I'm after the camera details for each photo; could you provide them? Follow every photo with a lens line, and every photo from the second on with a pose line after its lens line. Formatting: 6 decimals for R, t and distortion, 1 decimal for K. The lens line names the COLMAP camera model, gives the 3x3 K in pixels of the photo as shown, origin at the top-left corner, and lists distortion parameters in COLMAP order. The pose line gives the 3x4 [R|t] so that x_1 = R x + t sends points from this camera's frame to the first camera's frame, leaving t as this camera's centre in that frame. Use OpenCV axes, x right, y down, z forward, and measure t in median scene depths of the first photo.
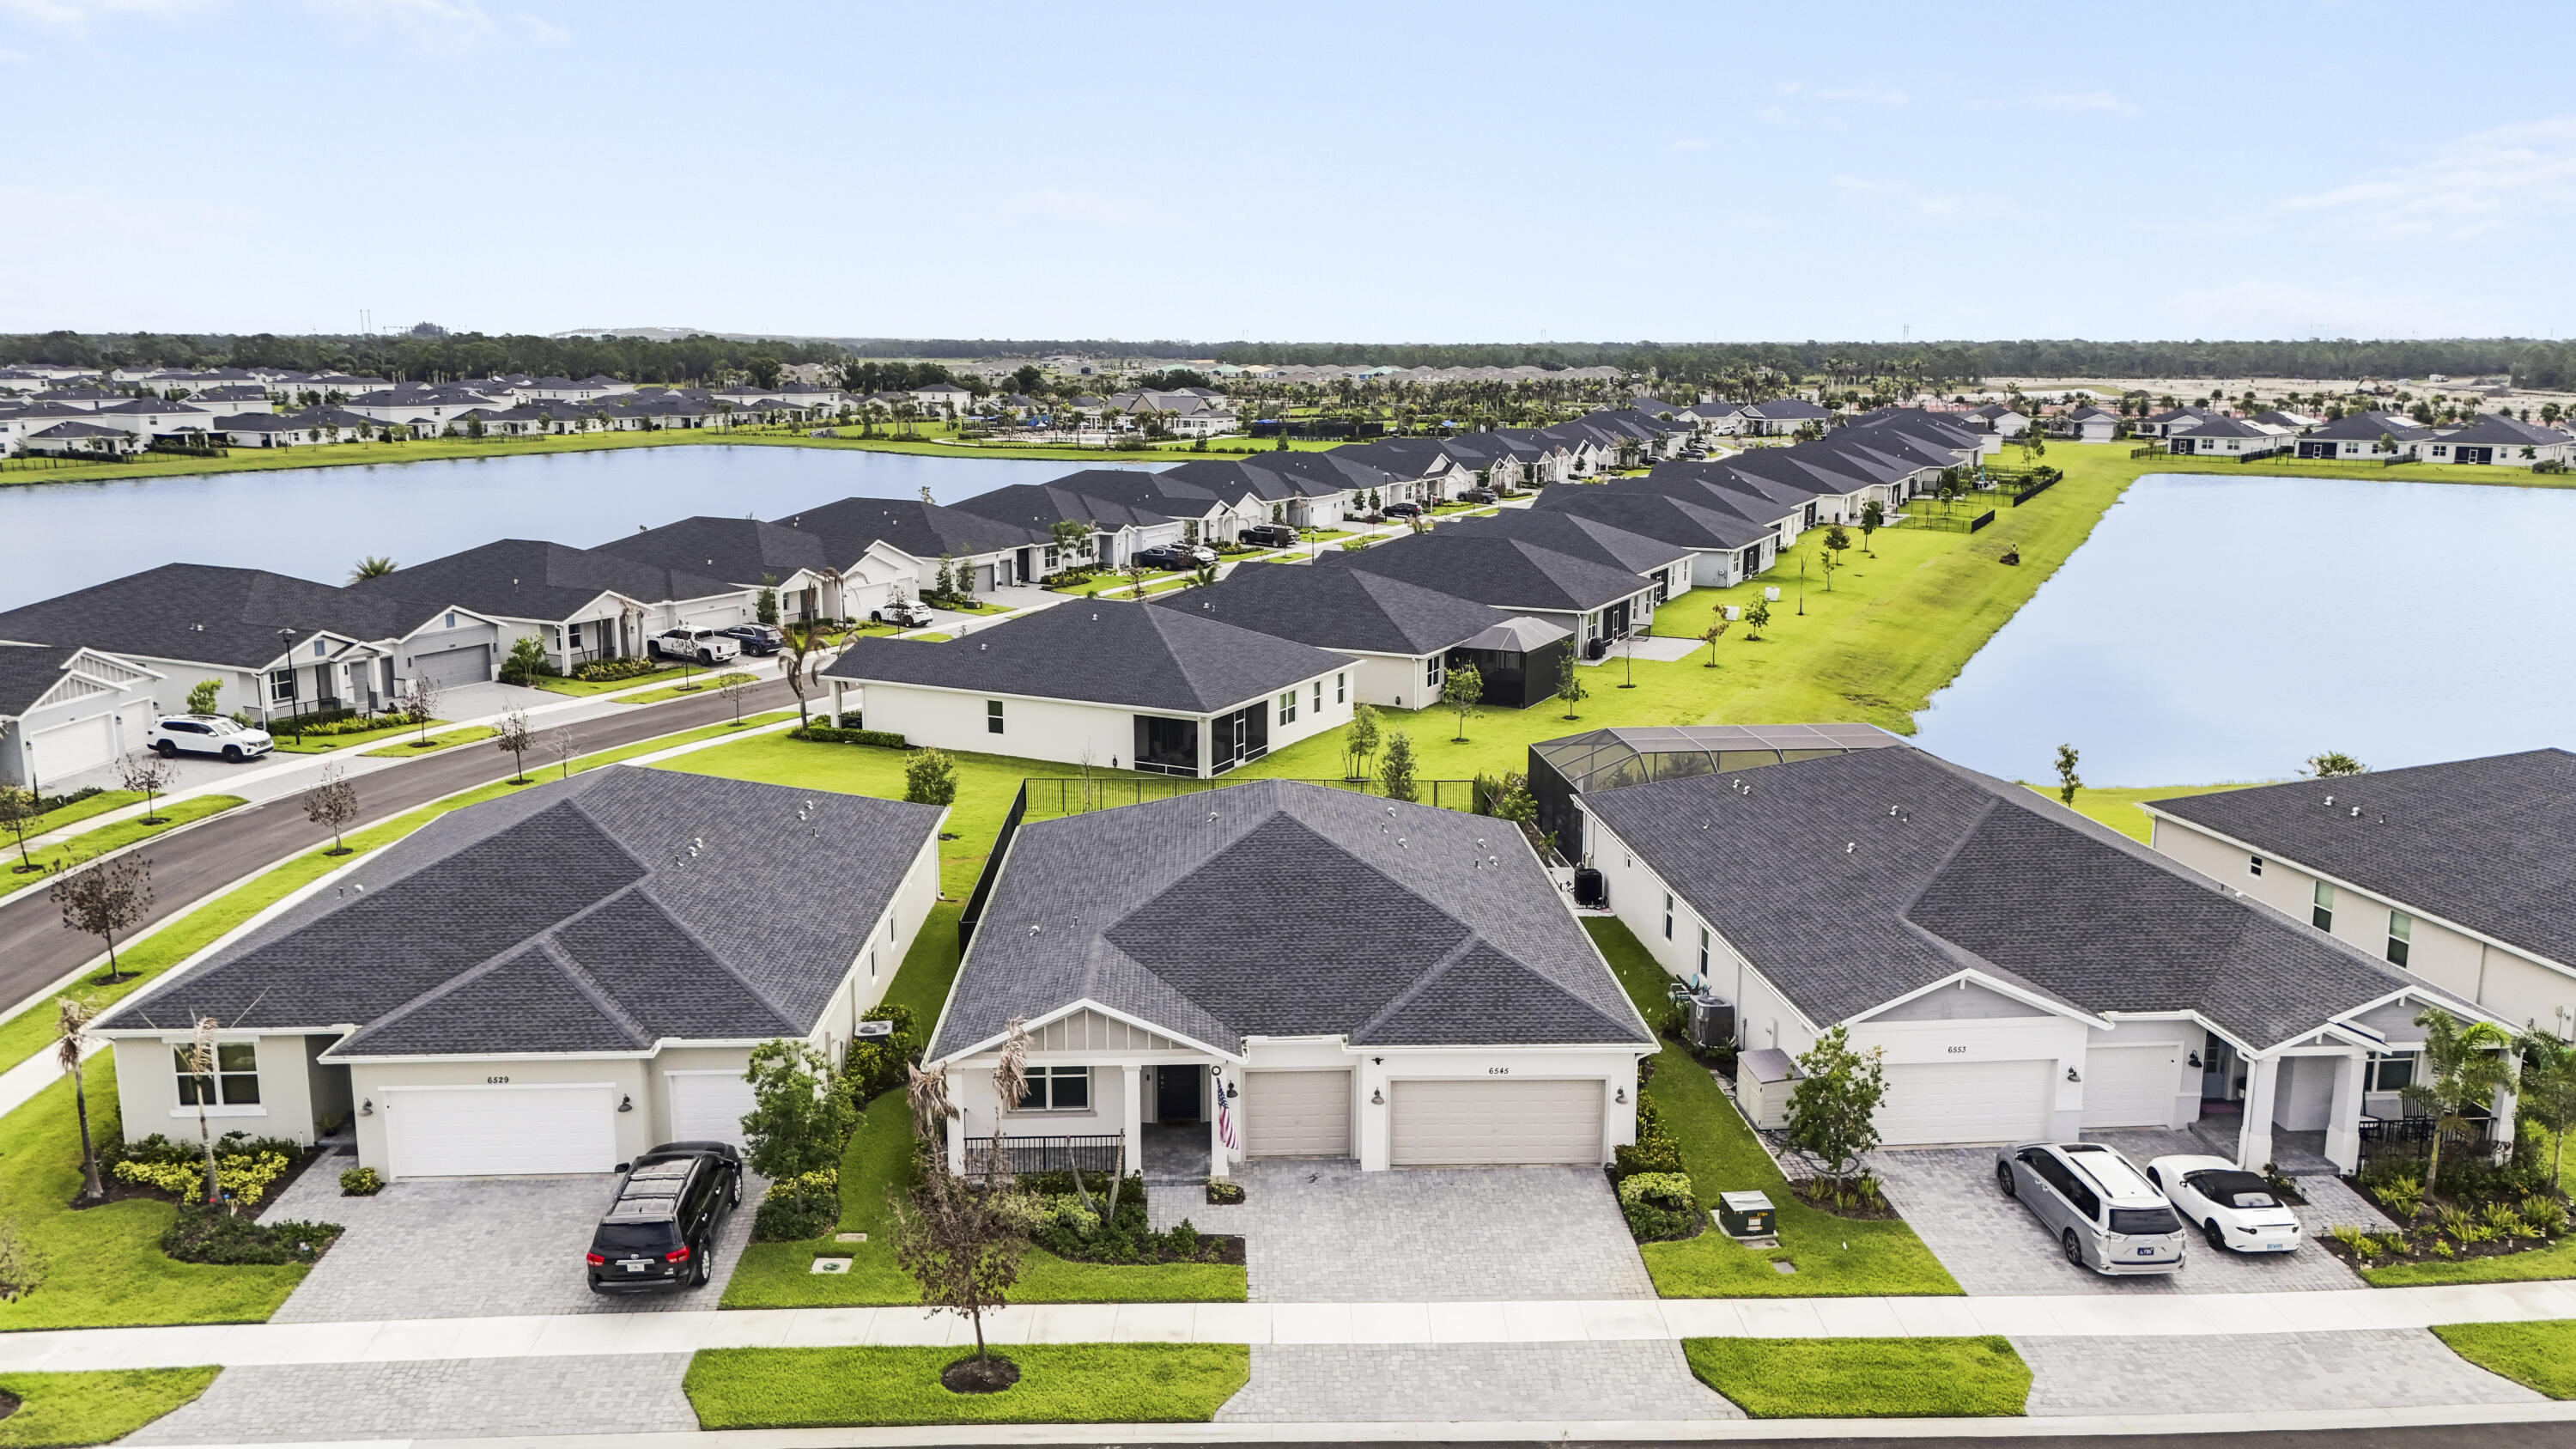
lens RADIAL K [[1948.2, 0, 1288.0], [0, 1948.2, 724.5], [0, 0, 1]] dist [0.066672, -0.049365]
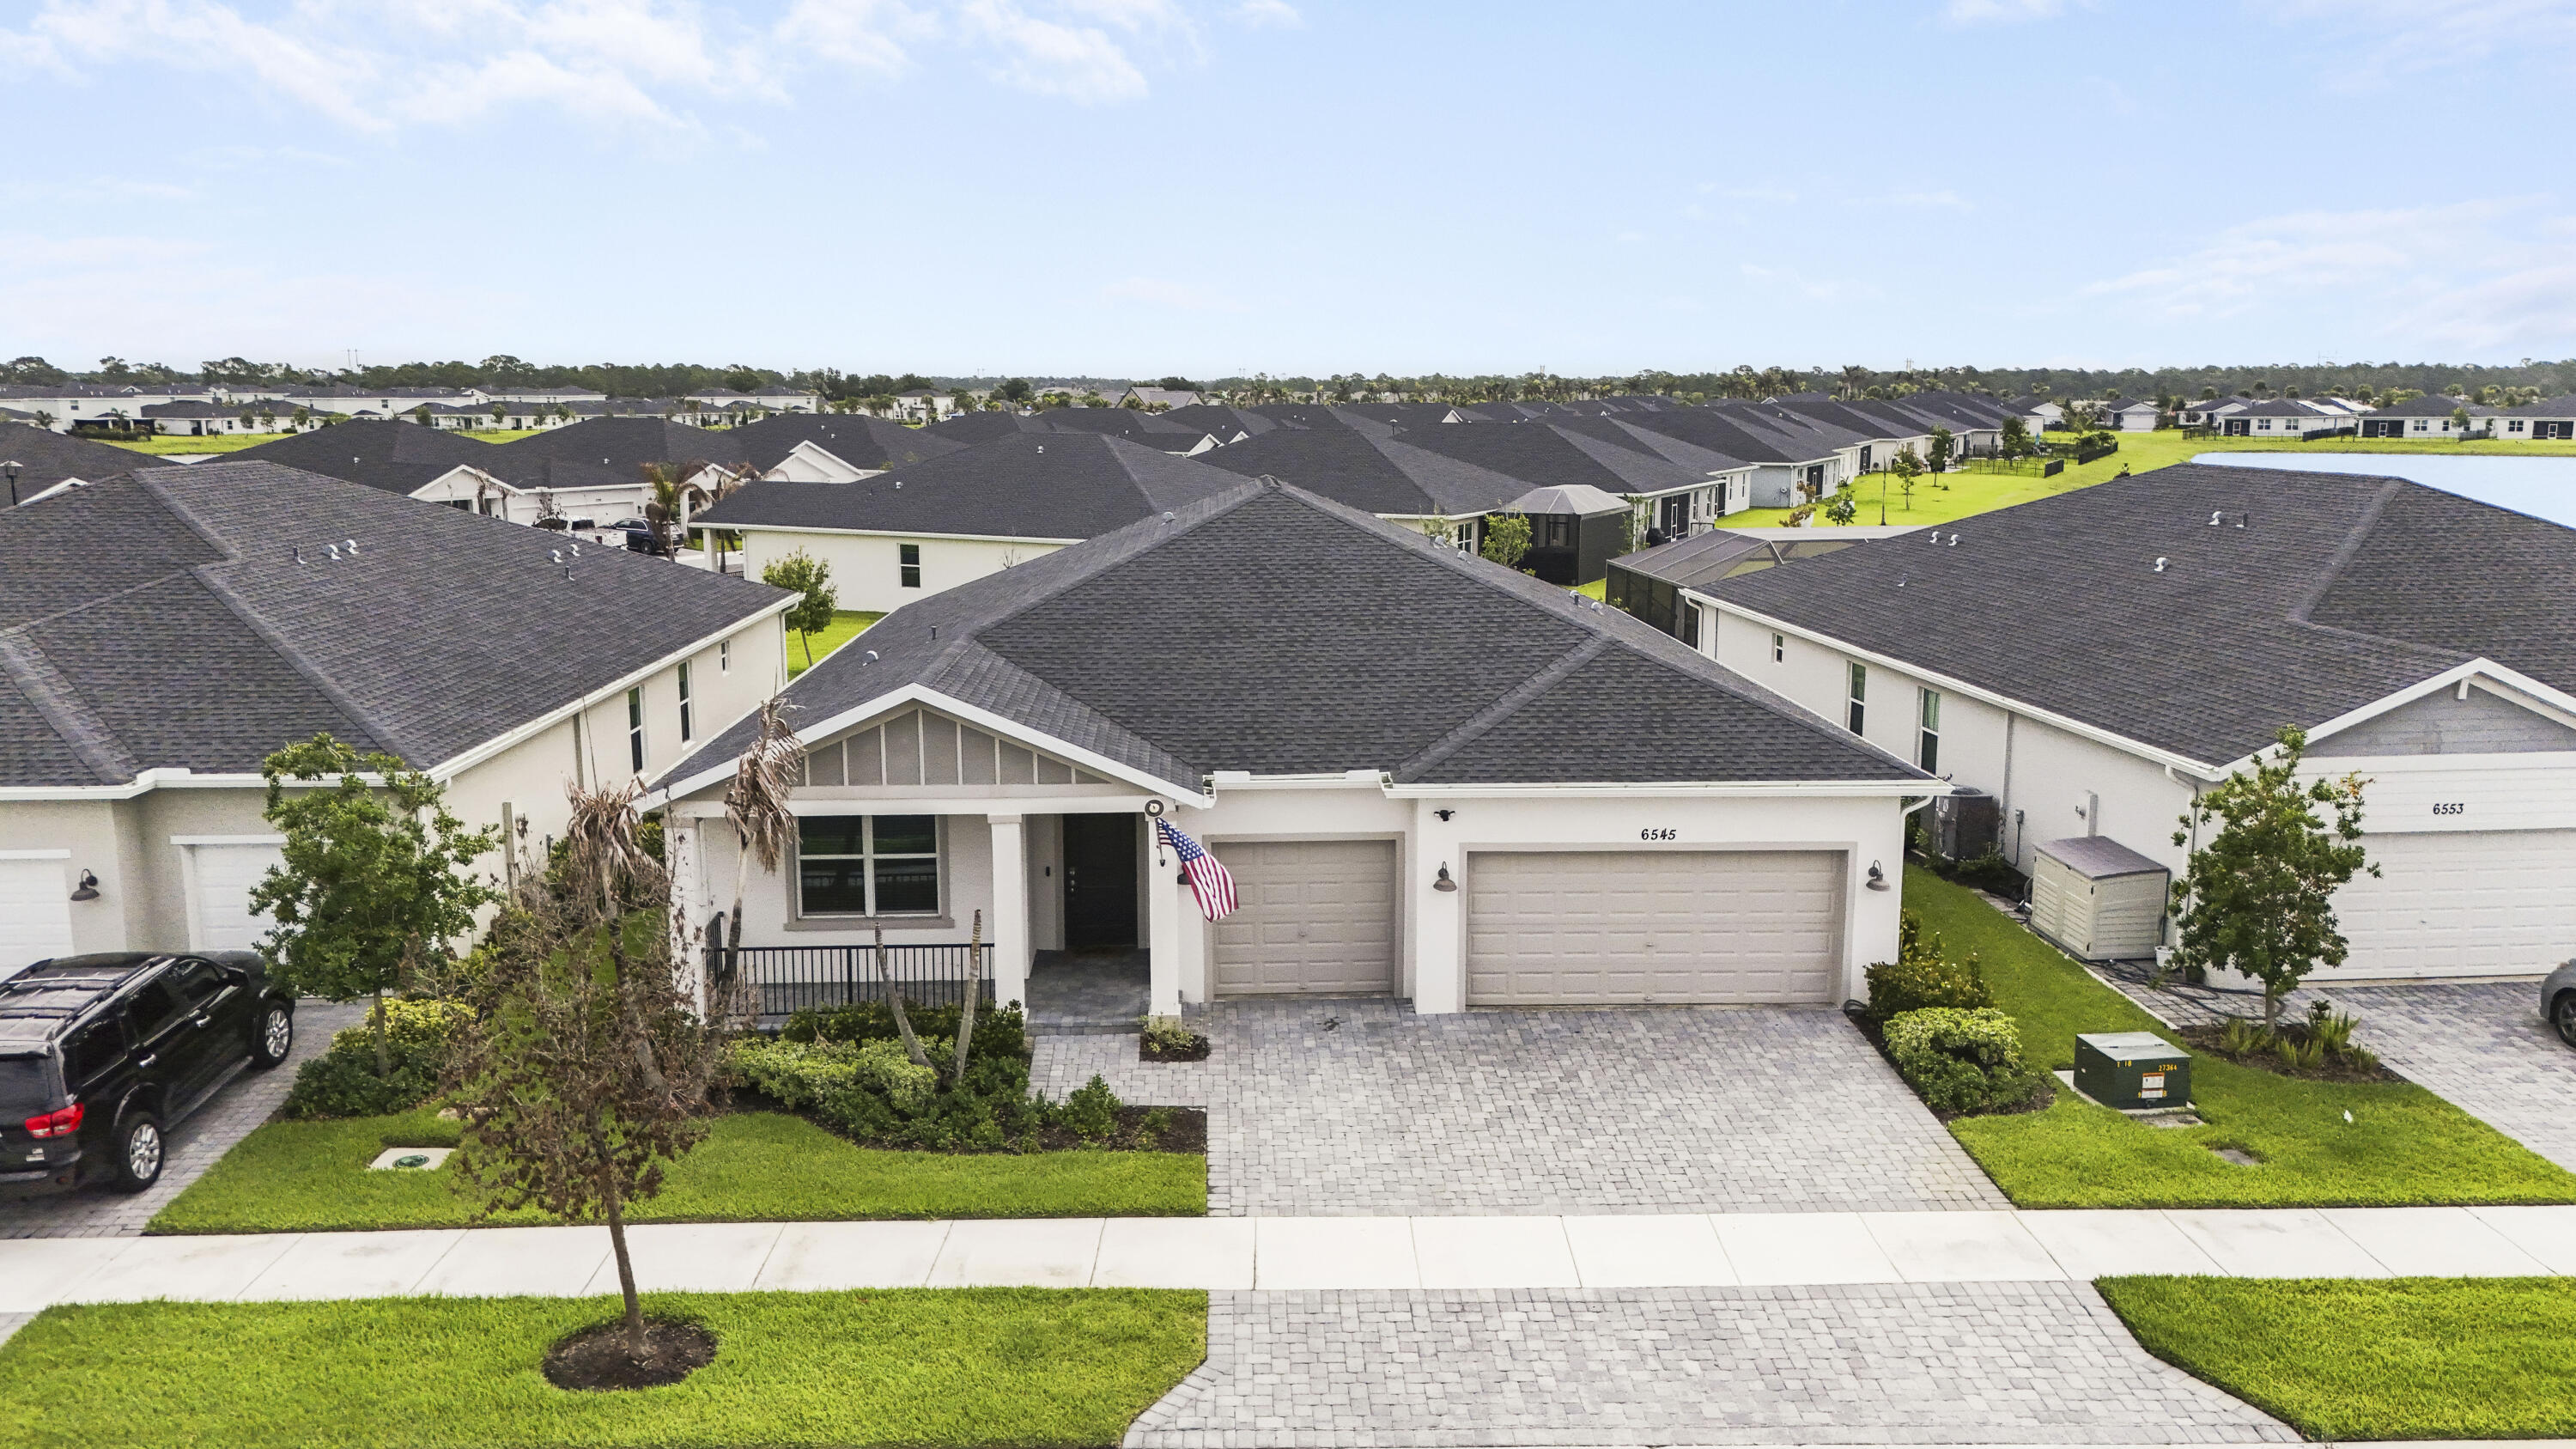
lens RADIAL K [[1948.2, 0, 1288.0], [0, 1948.2, 724.5], [0, 0, 1]] dist [0.066672, -0.049365]
pose [[0.999994, -0.003265, 0.001077, 0.000117], [0.003292, 0.999652, -0.026173, 0.164525], [-0.000991, 0.026176, 0.999657, 0.445610]]
